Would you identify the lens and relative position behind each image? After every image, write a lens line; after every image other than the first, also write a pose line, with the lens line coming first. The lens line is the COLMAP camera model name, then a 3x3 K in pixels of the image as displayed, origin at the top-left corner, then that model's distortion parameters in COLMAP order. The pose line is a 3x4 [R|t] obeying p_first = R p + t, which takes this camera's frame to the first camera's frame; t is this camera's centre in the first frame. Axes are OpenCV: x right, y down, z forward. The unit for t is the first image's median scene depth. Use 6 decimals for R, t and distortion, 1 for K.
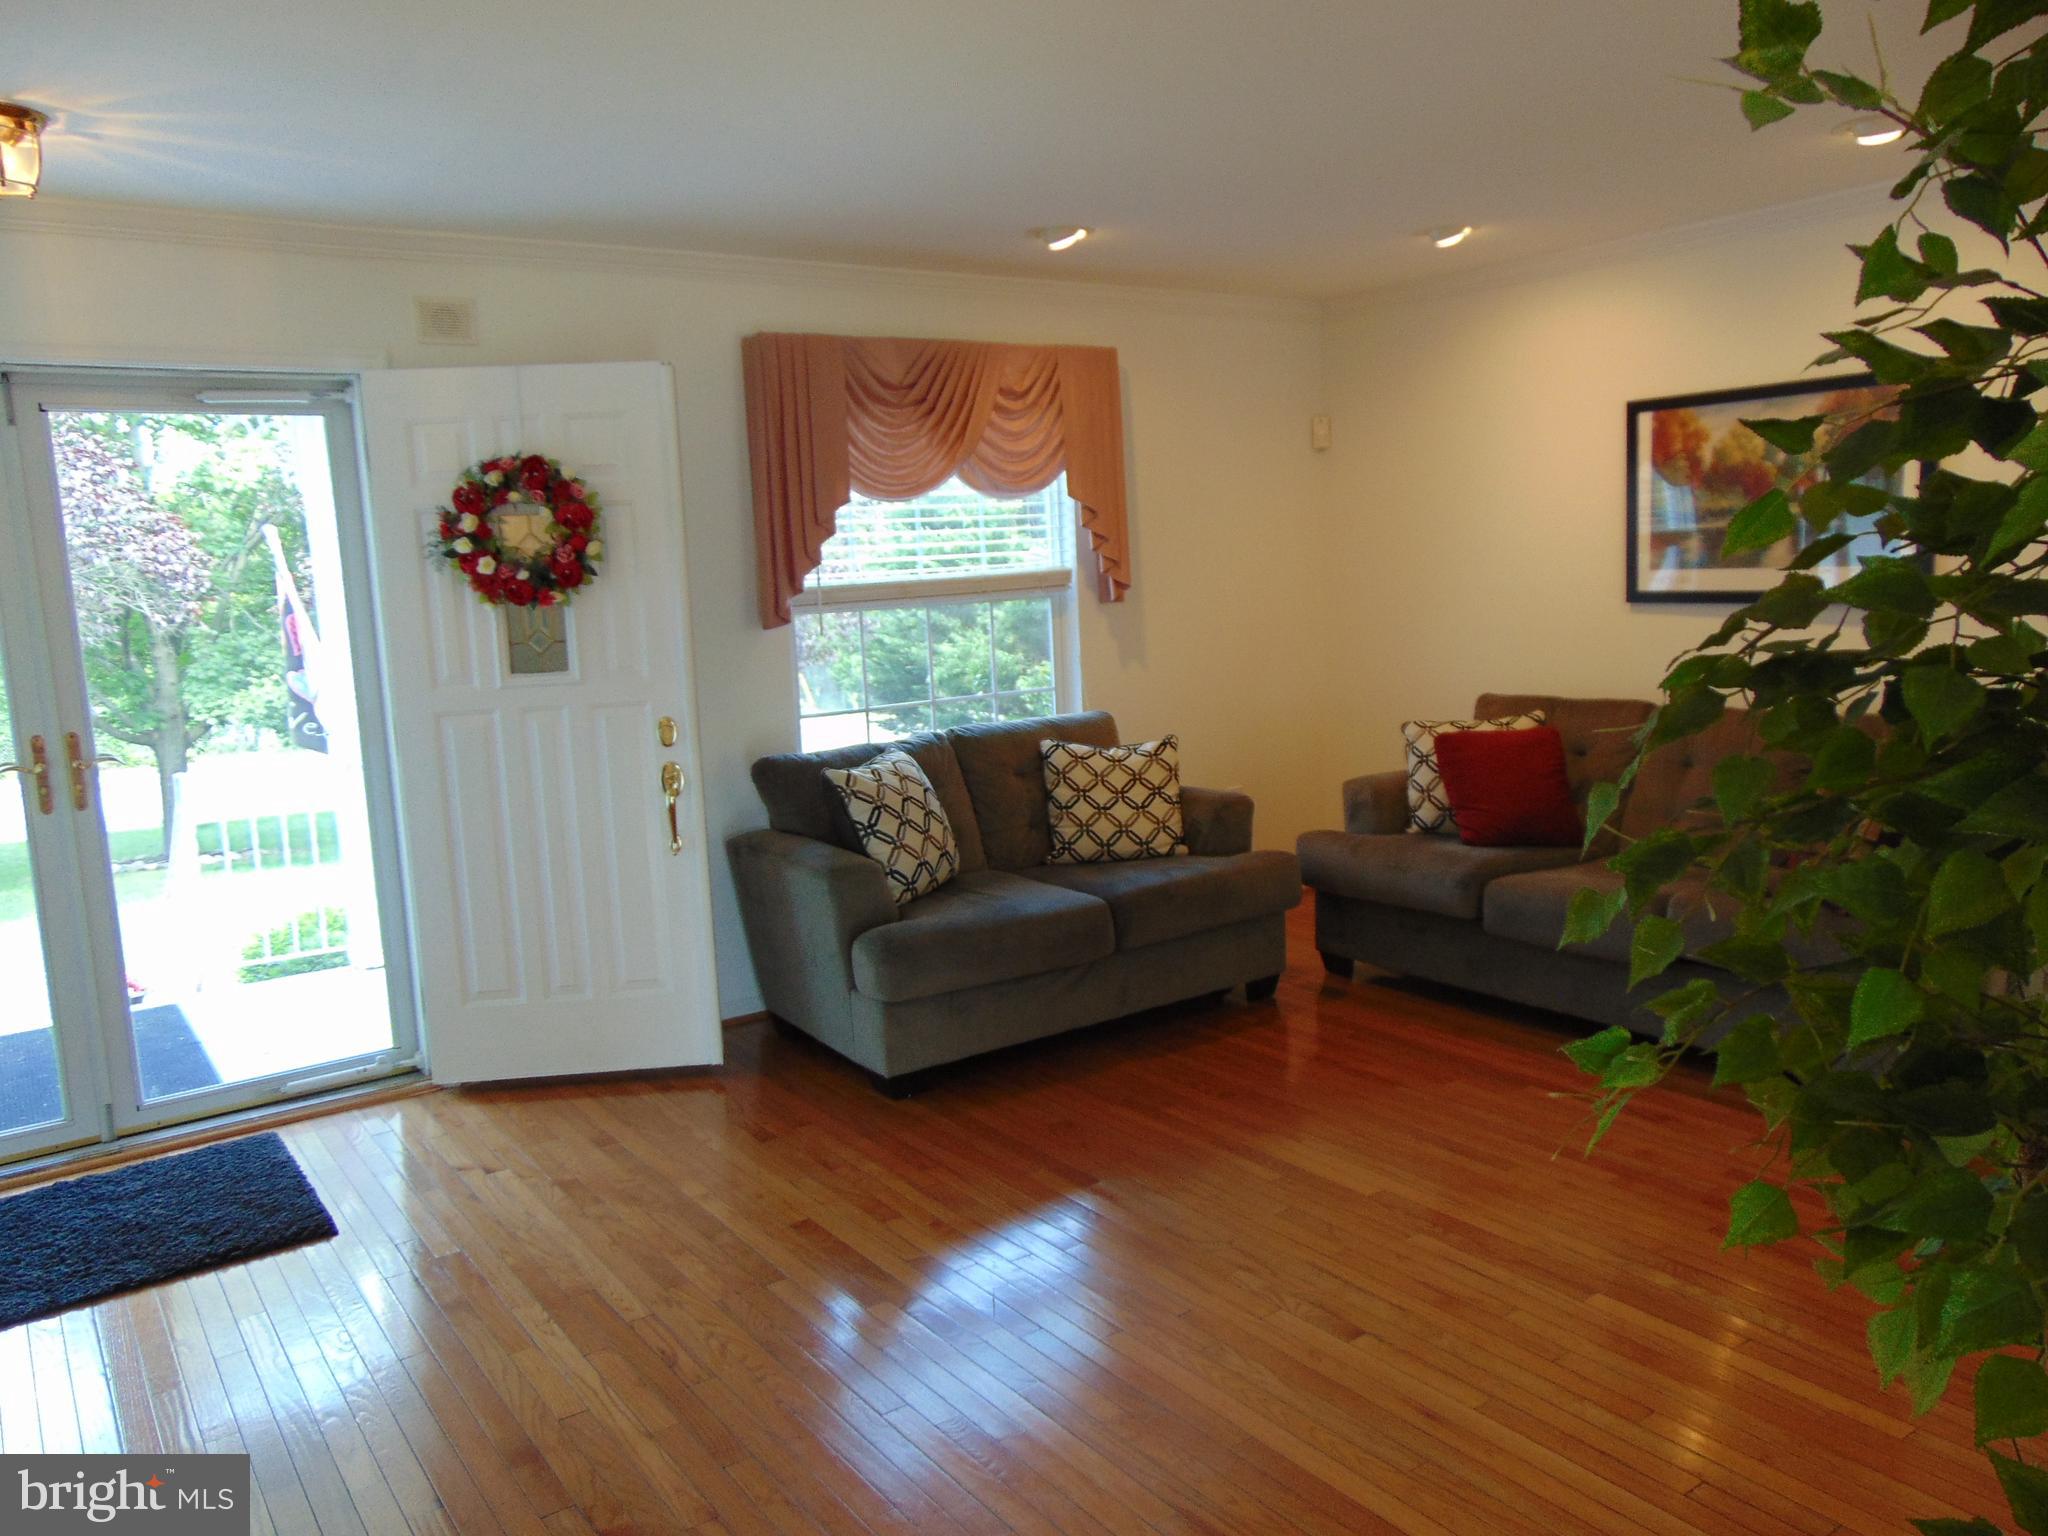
lens RADIAL K [[1520.6, 0, 1024.0], [0, 1520.6, 768.0], [0, 0, 1]] dist [-0.037601, 0.070667]
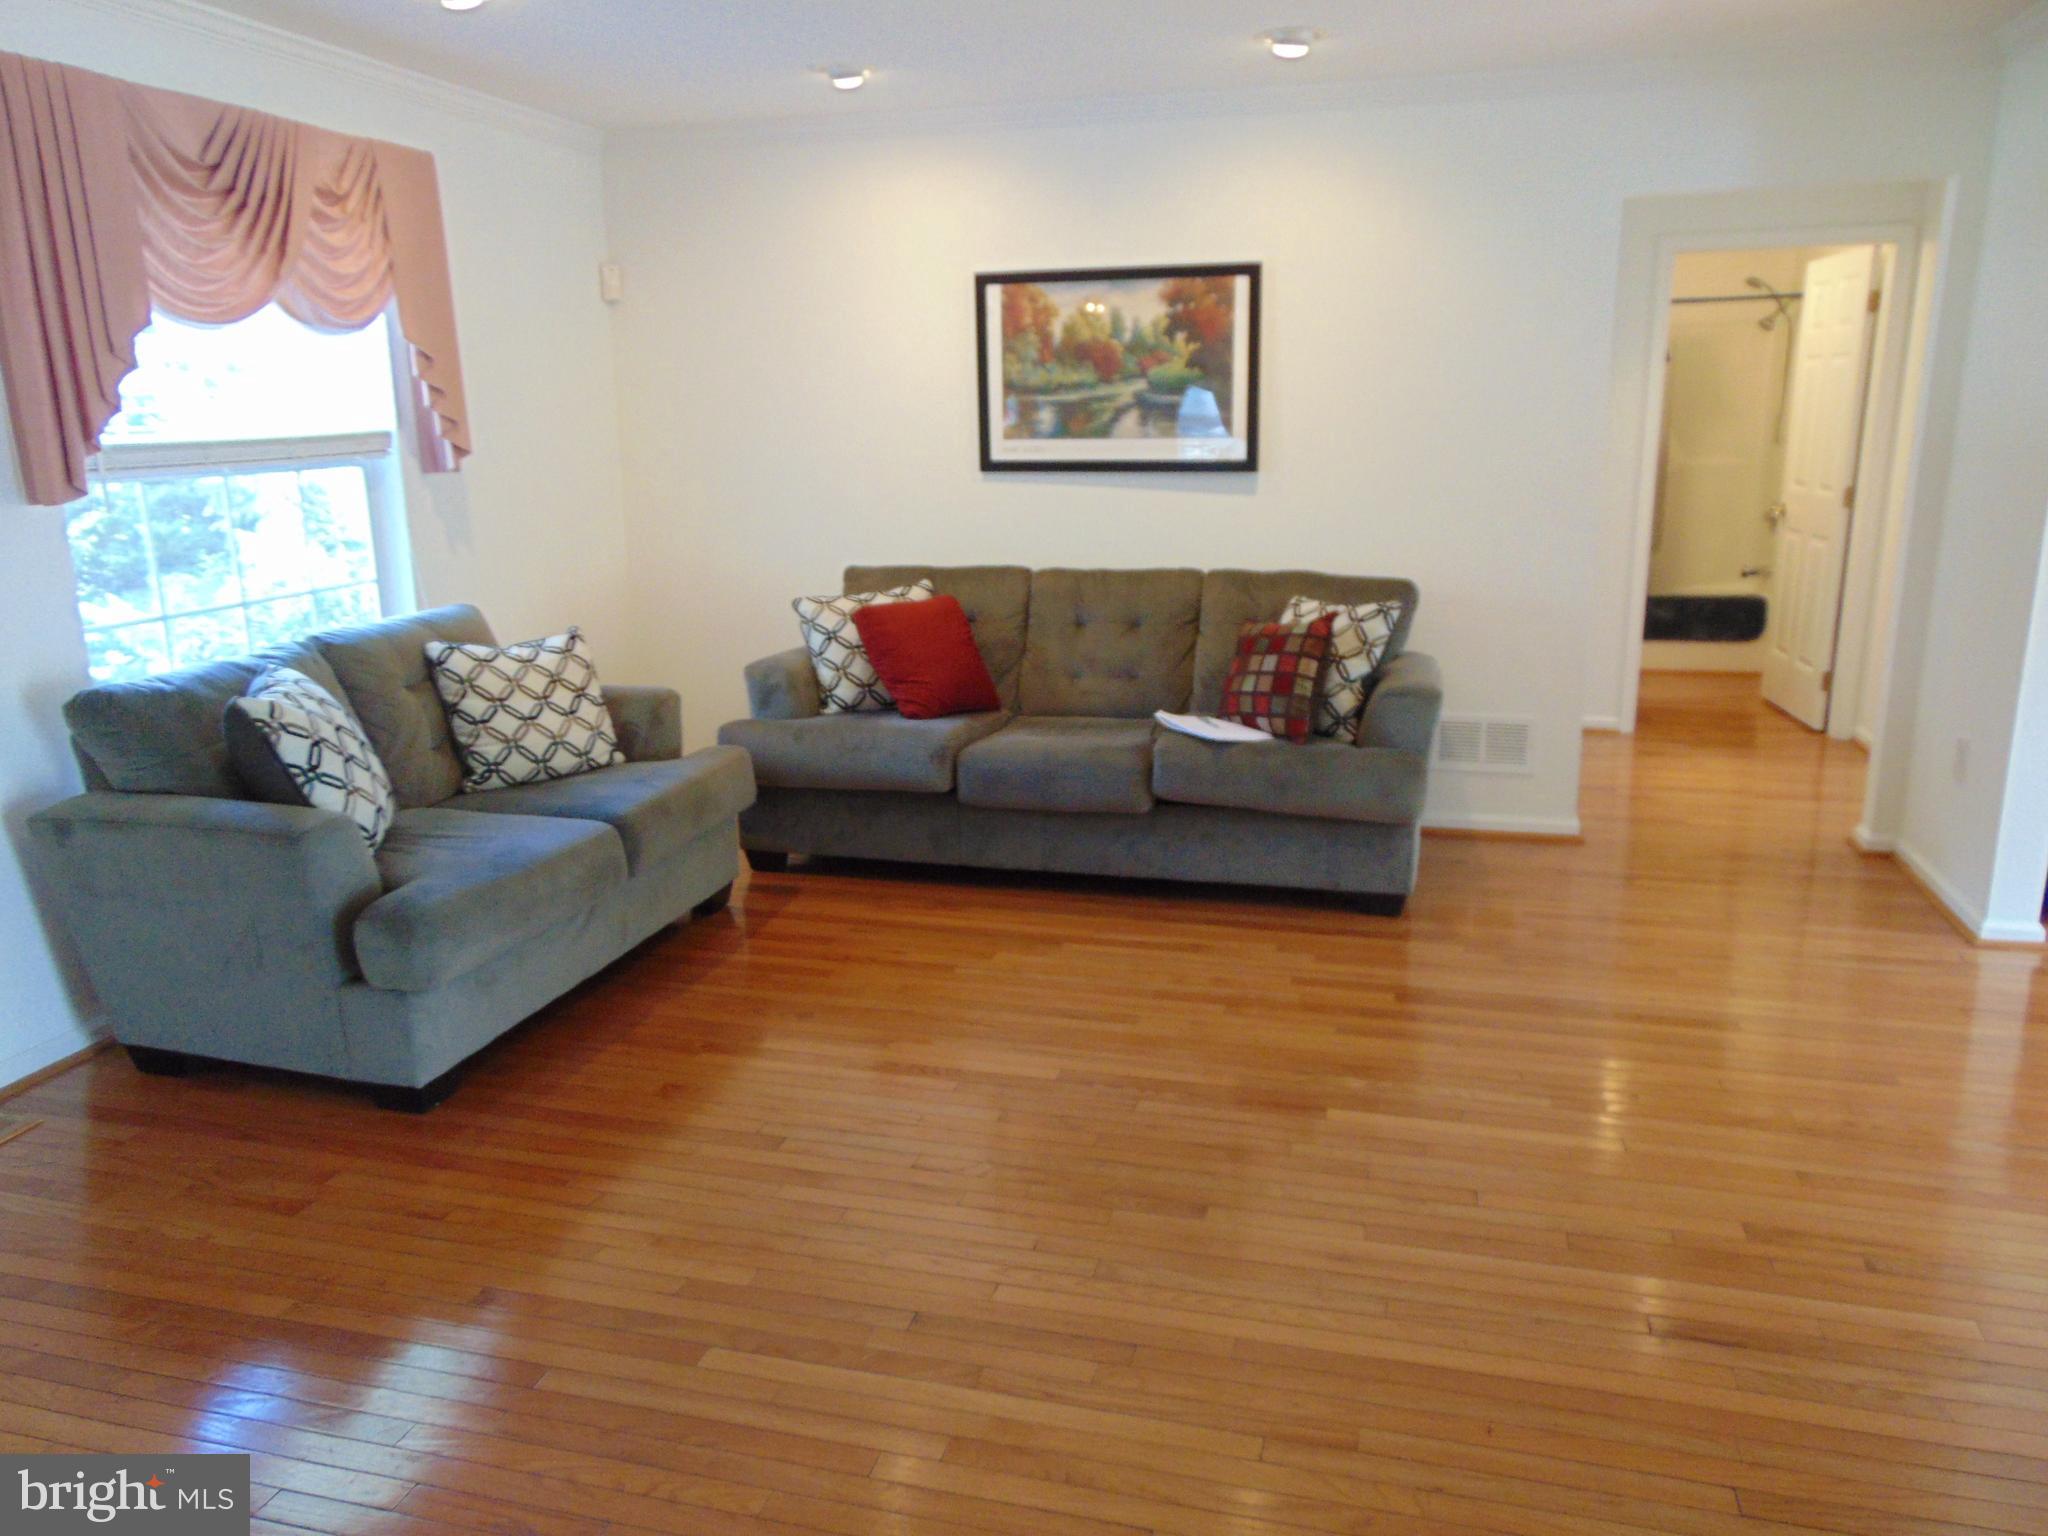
lens RADIAL K [[1520.6, 0, 1024.0], [0, 1520.6, 768.0], [0, 0, 1]] dist [-0.037601, 0.070667]
pose [[0.777859, -0.116438, 0.617558, -0.256039], [0.069609, 0.992602, 0.099474, -0.010450], [-0.624572, -0.034389, 0.780210, 0.177327]]
